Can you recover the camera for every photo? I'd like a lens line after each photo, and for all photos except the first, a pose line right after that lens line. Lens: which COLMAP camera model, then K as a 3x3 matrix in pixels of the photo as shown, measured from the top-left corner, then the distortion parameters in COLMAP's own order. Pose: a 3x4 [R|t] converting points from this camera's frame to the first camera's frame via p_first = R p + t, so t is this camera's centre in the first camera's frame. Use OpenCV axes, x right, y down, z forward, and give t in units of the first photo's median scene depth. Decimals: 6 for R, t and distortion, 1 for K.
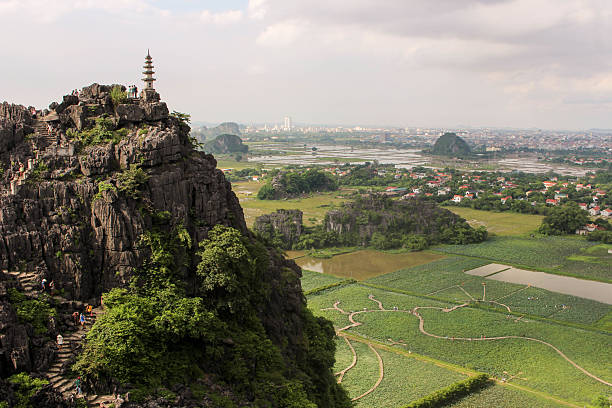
lens RADIAL K [[639.4, 0, 307.4], [0, 639.4, 214.3], [0, 0, 1]] dist [-0.097406, 0.000000]
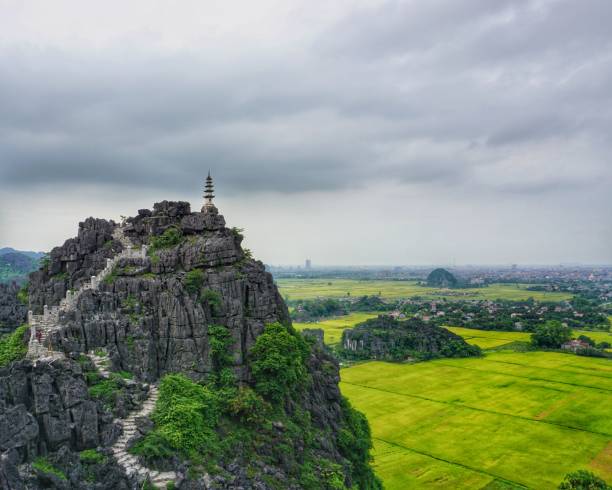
lens RADIAL K [[502.6, 0, 262.7], [0, 502.6, 243.3], [0, 0, 1]] dist [-0.065488, 0.053284]
pose [[0.992785, -0.022197, -0.117837, -0.041750], [0.000149, 0.982945, -0.183901, 0.049151], [0.119909, 0.182557, 0.975856, 0.106836]]
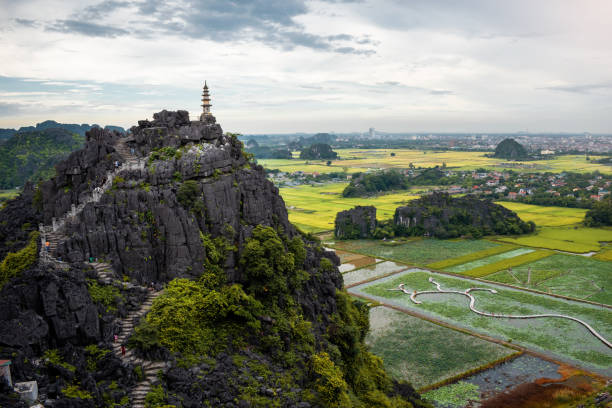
lens RADIAL K [[532.6, 0, 330.0], [0, 532.6, 224.6], [0, 0, 1]] dist [-0.093221, 0.021617]
pose [[0.993803, -0.003968, -0.111085, 0.102658], [0.007195, 0.999563, 0.028670, -0.009921], [0.110923, -0.029291, 0.993397, 0.003362]]
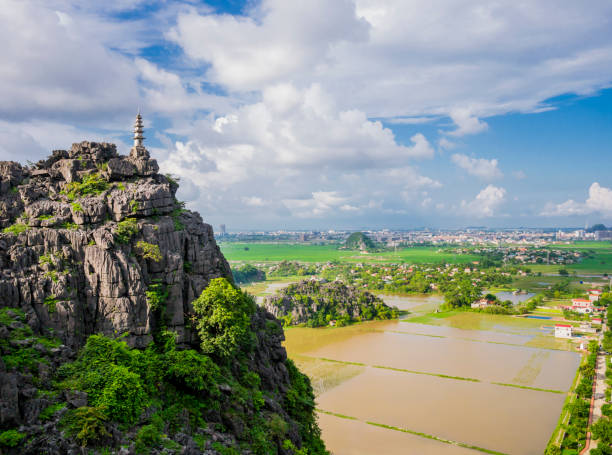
lens RADIAL K [[534.5, 0, 308.3], [0, 534.5, 226.5], [0, 0, 1]] dist [-0.025367, -0.013685]
pose [[0.991034, -0.021795, 0.131822, -0.095385], [0.040738, 0.988919, -0.142761, 0.069918], [-0.127250, 0.146851, 0.980939, 0.126885]]
